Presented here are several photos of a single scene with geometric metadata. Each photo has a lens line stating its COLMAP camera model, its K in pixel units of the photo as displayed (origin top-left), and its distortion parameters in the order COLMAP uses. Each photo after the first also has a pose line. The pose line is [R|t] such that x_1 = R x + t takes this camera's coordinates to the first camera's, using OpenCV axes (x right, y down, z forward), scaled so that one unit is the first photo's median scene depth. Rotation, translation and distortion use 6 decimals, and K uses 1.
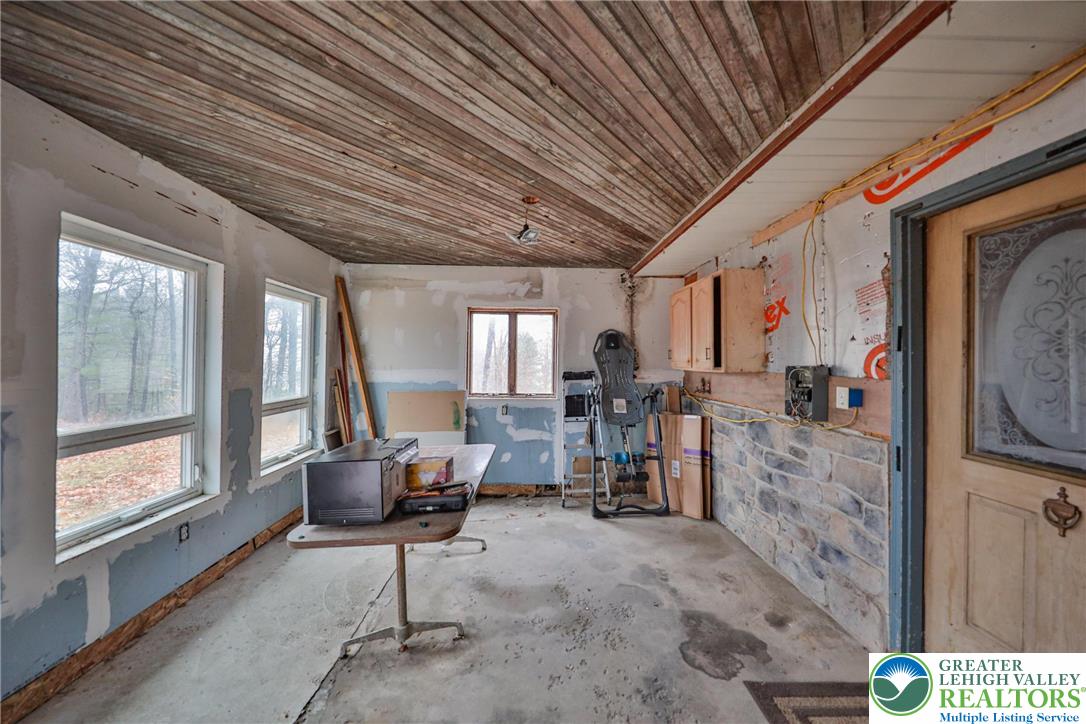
lens RADIAL K [[358.2, 0, 543.0], [0, 358.2, 362.0], [0, 0, 1]] dist [-0.001103, -0.000207]
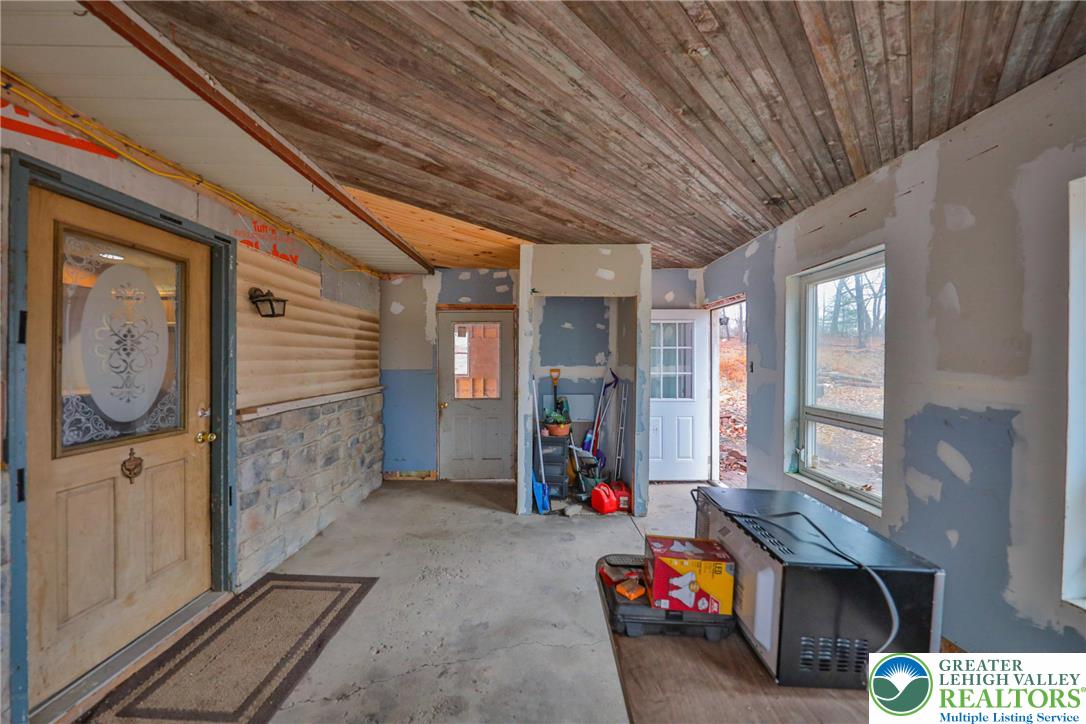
lens RADIAL K [[358.2, 0, 543.0], [0, 358.2, 362.0], [0, 0, 1]] dist [-0.001103, -0.000207]
pose [[-0.999702, -0.002757, 0.024246, -0.149893], [-0.002564, 0.999965, 0.007961, 0.000534], [-0.024267, 0.007896, -0.999674, 2.021437]]
